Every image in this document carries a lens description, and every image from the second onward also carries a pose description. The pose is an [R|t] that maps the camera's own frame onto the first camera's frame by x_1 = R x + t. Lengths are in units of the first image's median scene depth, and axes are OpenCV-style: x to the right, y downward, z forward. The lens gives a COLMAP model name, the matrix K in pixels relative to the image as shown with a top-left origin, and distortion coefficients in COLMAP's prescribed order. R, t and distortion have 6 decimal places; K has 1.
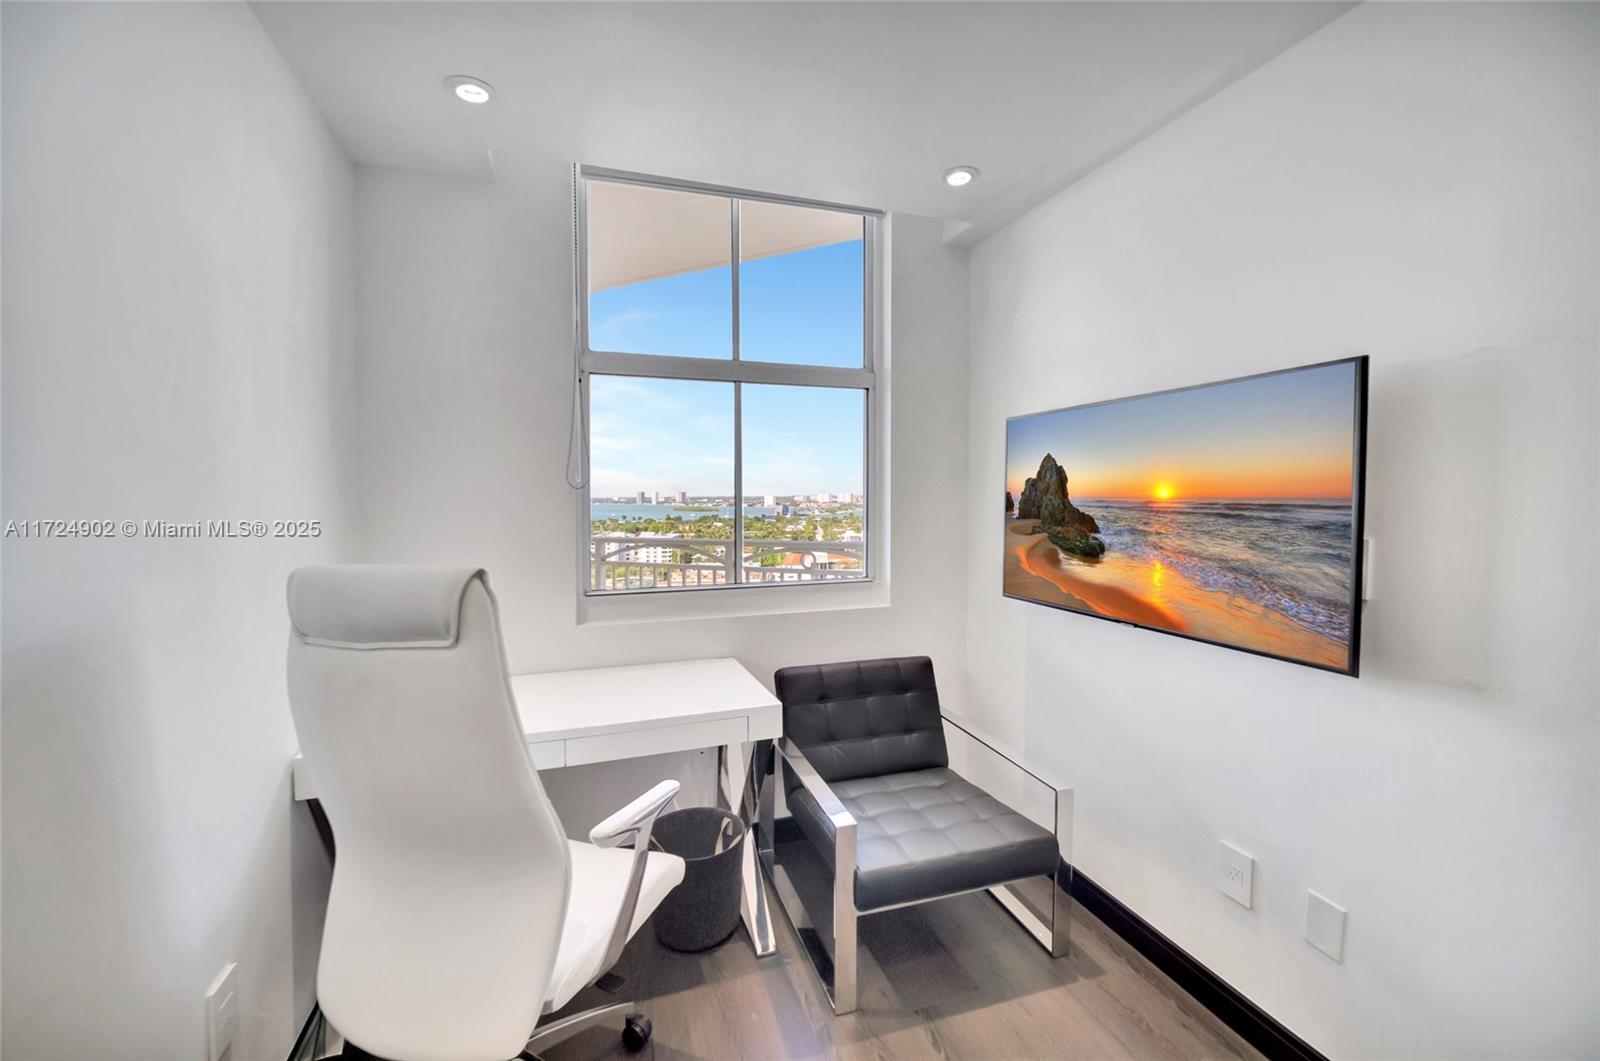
lens RADIAL K [[633.4, 0, 800.0], [0, 633.4, 530.5], [0, 0, 1]] dist [-0.000004, -0.000014]
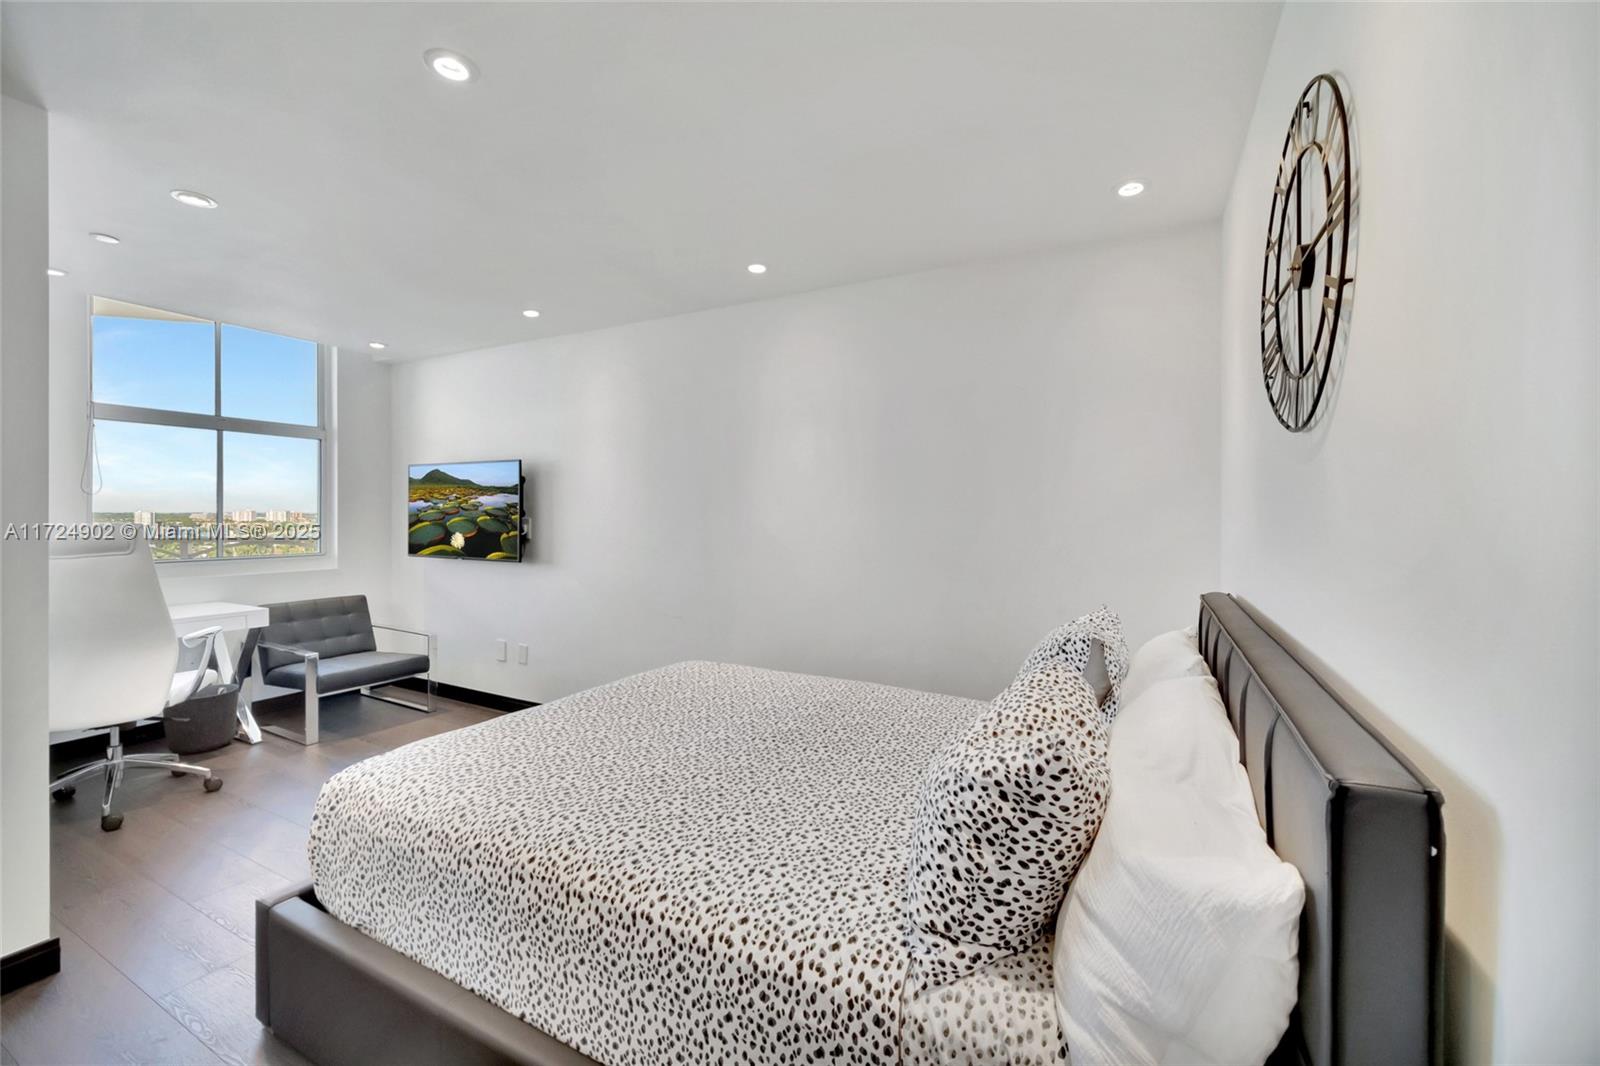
lens RADIAL K [[651.2, 0, 796.5], [0, 651.2, 510.6], [0, 0, 1]] dist [-0.001122, -0.000019]
pose [[0.734122, 0.003835, 0.679007, -0.145716], [0.036531, 0.998313, -0.045135, 0.093007], [-0.678035, 0.057939, 0.732743, -1.168263]]
